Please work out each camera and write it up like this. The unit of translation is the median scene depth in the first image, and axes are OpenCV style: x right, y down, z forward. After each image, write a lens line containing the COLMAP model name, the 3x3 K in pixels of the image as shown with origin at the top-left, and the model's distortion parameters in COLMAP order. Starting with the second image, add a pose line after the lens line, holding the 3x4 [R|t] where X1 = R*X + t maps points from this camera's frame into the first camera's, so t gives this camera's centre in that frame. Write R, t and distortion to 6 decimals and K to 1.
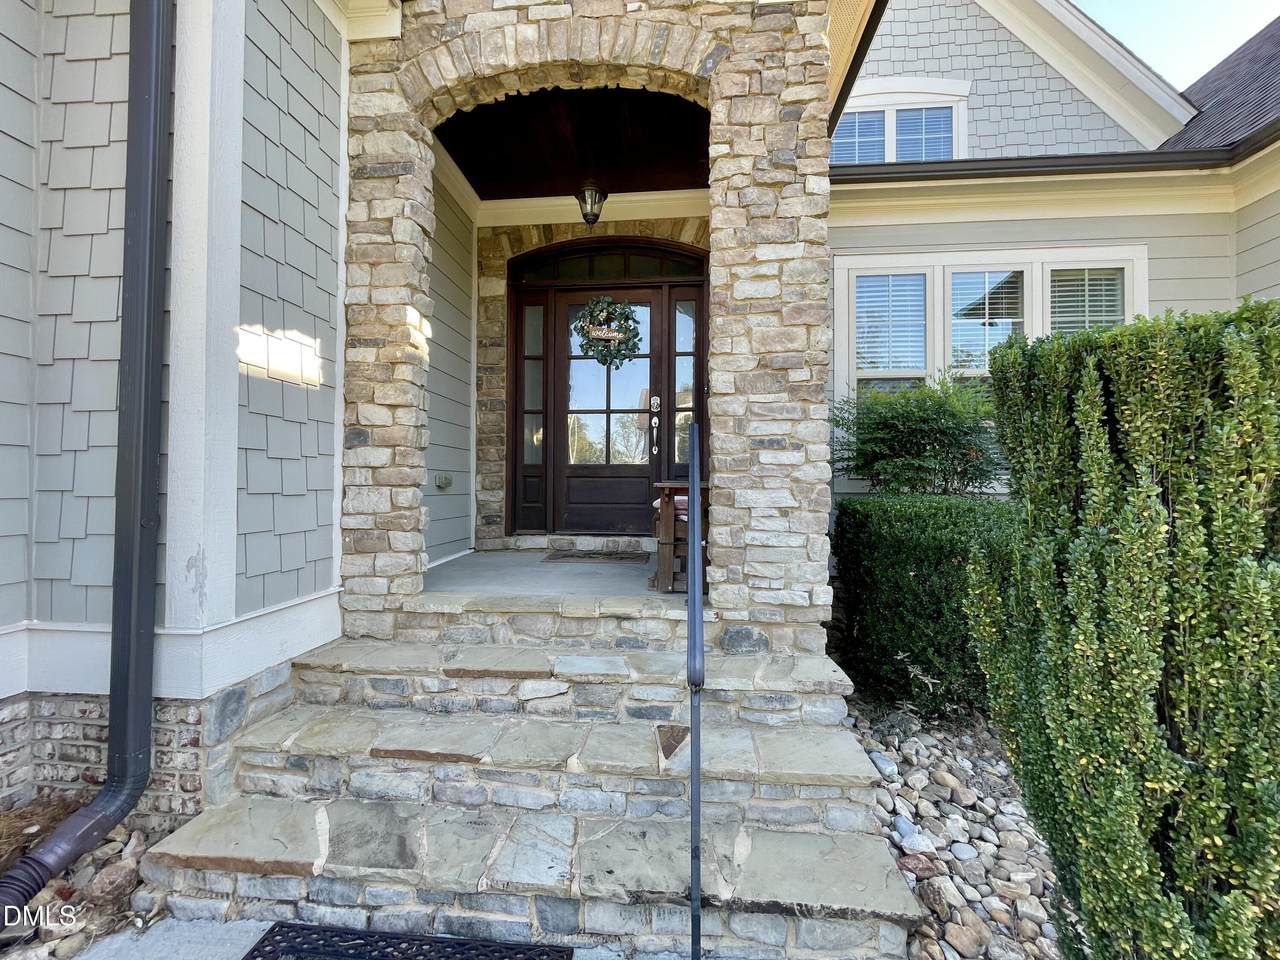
lens RADIAL K [[518.2, 0, 638.3], [0, 518.2, 477.4], [0, 0, 1]] dist [-0.001945, -0.000247]
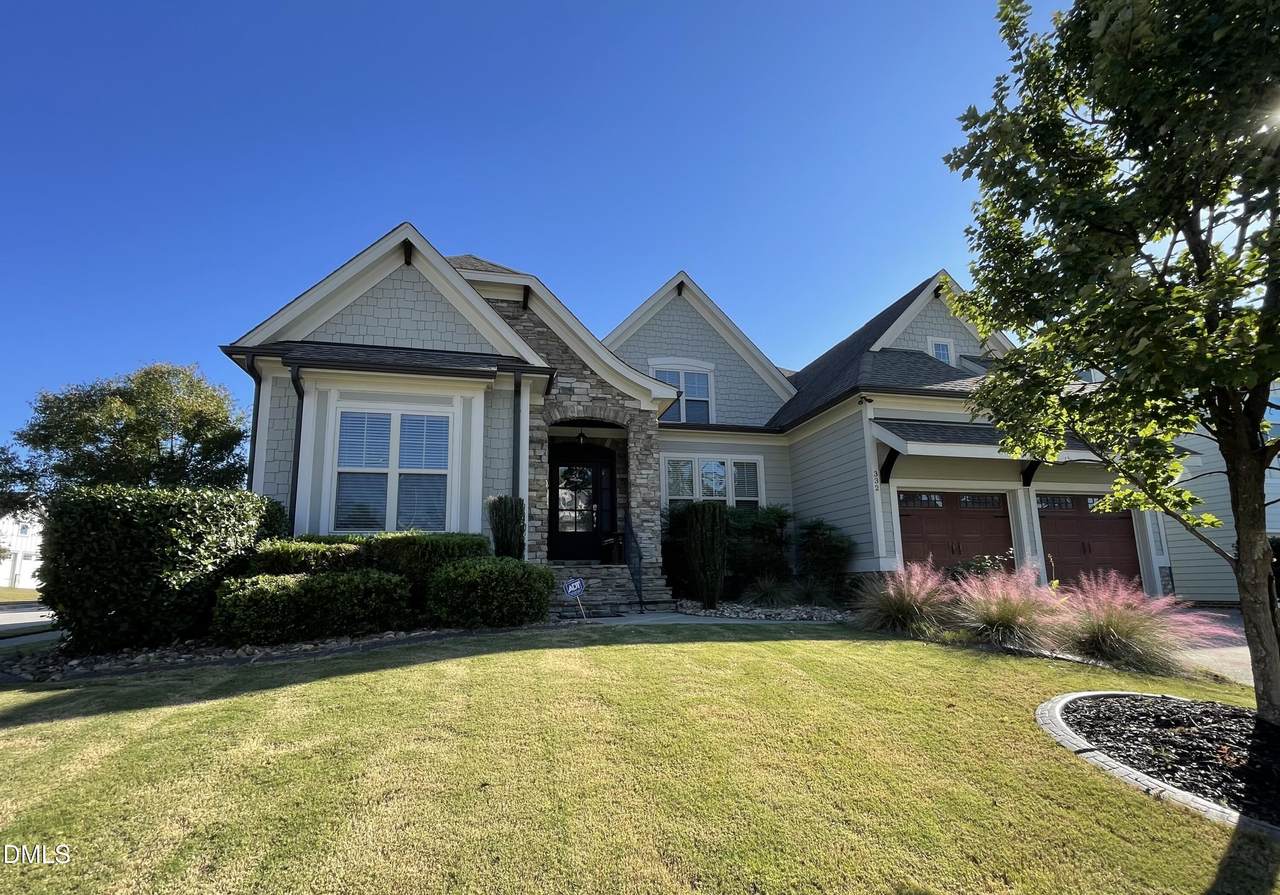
lens RADIAL K [[731.0, 0, 640.1], [0, 731.0, 450.2], [0, 0, 1]] dist [-0.000385, -0.000004]
pose [[0.945260, 0.043819, 0.323362, -1.460448], [0.020651, 0.980924, -0.193293, 0.437612], [-0.325664, 0.189390, 0.926323, -3.838419]]
